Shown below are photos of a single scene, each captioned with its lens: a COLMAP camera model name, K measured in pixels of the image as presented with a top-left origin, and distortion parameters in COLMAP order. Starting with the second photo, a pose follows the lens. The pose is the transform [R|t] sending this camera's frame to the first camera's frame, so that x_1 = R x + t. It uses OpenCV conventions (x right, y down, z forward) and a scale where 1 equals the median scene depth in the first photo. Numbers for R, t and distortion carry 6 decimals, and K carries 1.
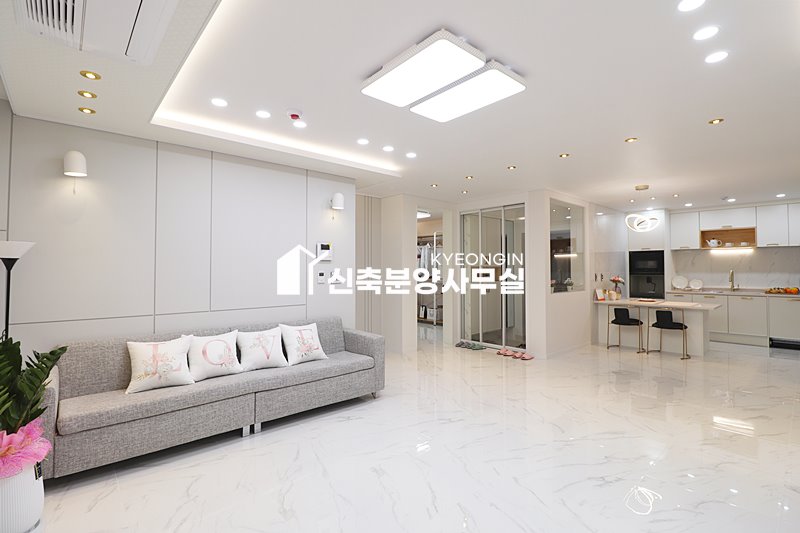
lens RADIAL K [[375.7, 0, 400.0], [0, 375.7, 266.5], [0, 0, 1]] dist [-0.000951, -0.014420]
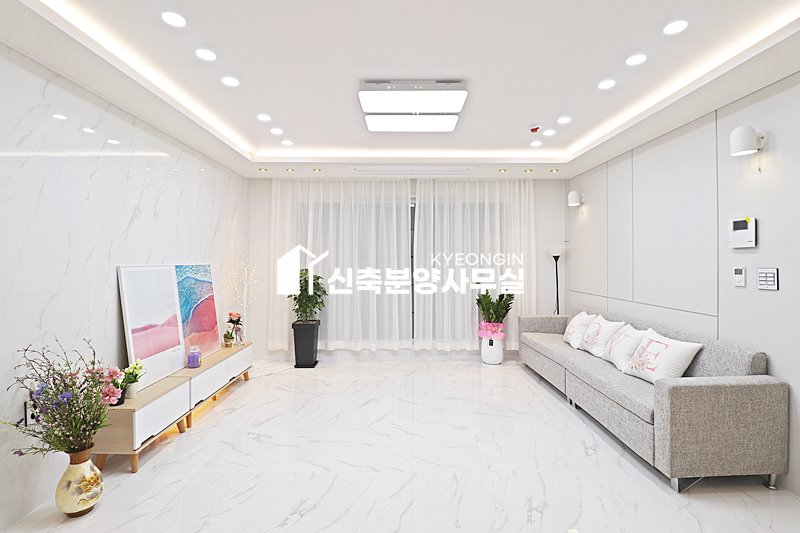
lens RADIAL K [[371.5, 0, 399.8], [0, 371.5, 260.8], [0, 0, 1]] dist [-0.000458, -0.014273]
pose [[-0.660040, 0.003047, -0.751224, 0.356460], [0.004850, 0.999988, -0.000206, 0.000860], [0.751215, -0.003779, -0.660047, 0.600502]]
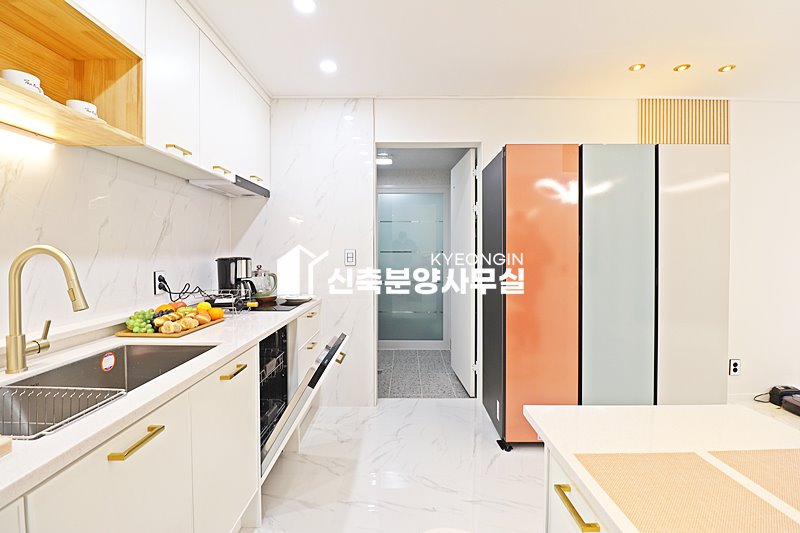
lens RADIAL K [[380.6, 0, 401.3], [0, 380.6, 255.9], [0, 0, 1]] dist [0.007982, -0.000079]
pose [[-0.754570, 0.002833, 0.656214, 0.681883], [0.005016, 0.999986, 0.001451, 0.018000], [-0.656201, 0.004386, -0.754574, 1.067705]]
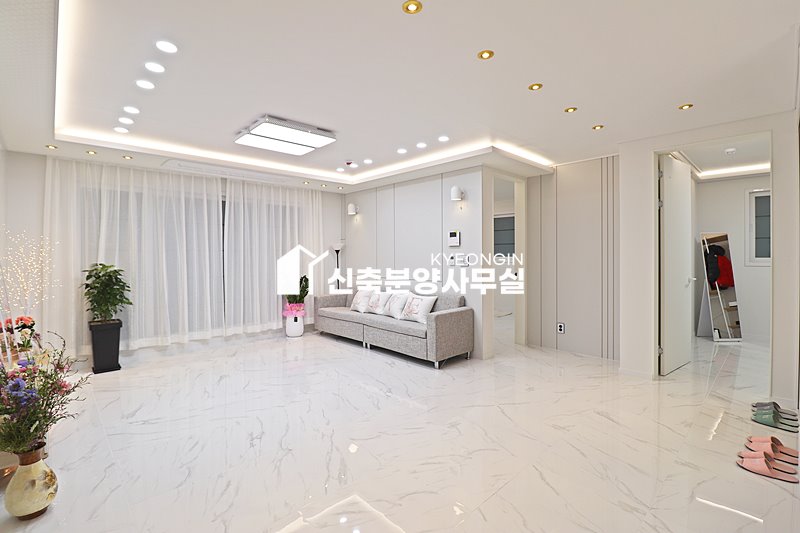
lens RADIAL K [[371.5, 0, 399.8], [0, 371.5, 260.8], [0, 0, 1]] dist [-0.000458, -0.014273]
pose [[0.027353, 0.018821, -0.999449, 0.585888], [0.010288, 0.999764, 0.019108, 0.003998], [0.999573, -0.010805, 0.027153, 0.492056]]
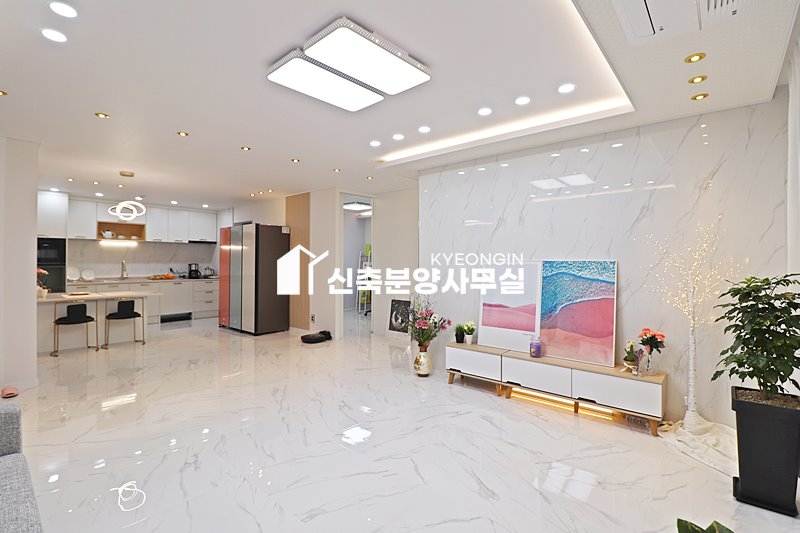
lens RADIAL K [[371.5, 0, 399.8], [0, 371.5, 260.8], [0, 0, 1]] dist [-0.000458, -0.014273]
pose [[-0.120514, 0.002419, 0.992709, -0.306110], [-0.007386, 0.999967, -0.003333, 0.008214], [-0.992684, -0.007734, -0.120492, 0.334356]]
